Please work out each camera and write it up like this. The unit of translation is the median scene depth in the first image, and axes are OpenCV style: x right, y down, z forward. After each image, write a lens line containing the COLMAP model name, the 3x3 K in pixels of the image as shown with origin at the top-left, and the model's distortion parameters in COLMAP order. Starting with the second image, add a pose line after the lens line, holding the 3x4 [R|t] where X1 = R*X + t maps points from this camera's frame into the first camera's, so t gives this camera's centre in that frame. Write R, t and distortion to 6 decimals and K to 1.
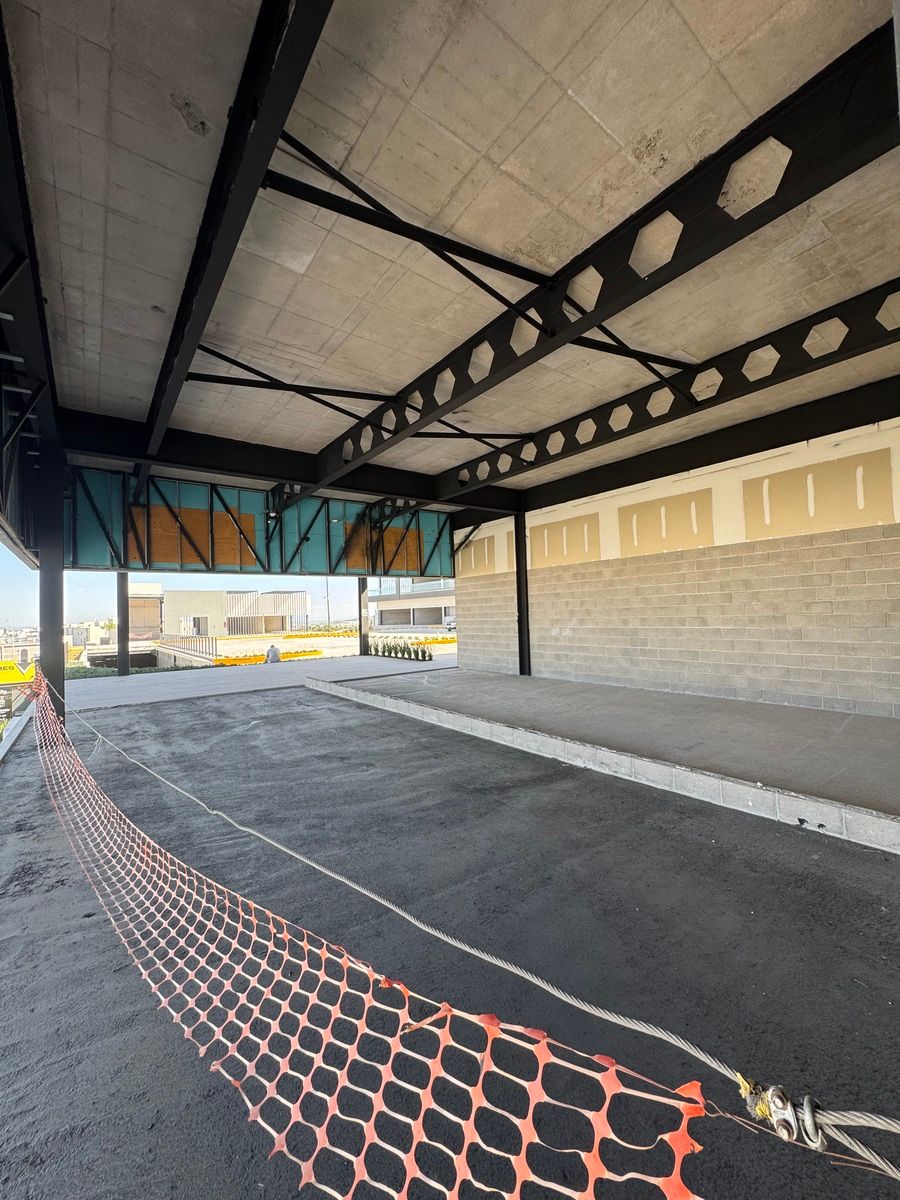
lens RADIAL K [[478.8, 0, 451.5], [0, 478.8, 600.7], [0, 0, 1]] dist [-0.002938, 0.000656]
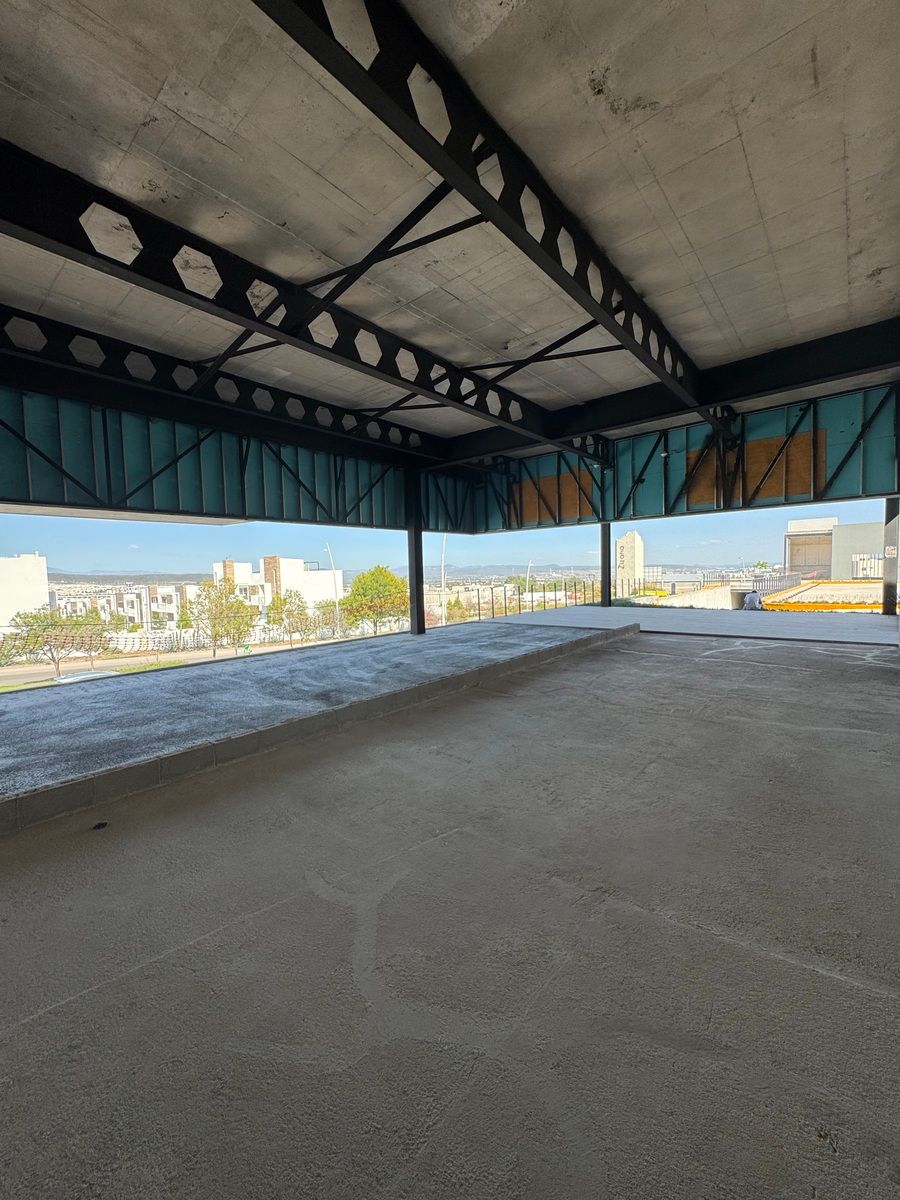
lens RADIAL K [[478.8, 0, 451.5], [0, 478.8, 600.7], [0, 0, 1]] dist [-0.002938, 0.000656]
pose [[0.222356, 0.083601, -0.971375, 0.604041], [0.045775, 0.994323, 0.096055, -0.000209], [0.973890, -0.065823, 0.217267, 0.434217]]
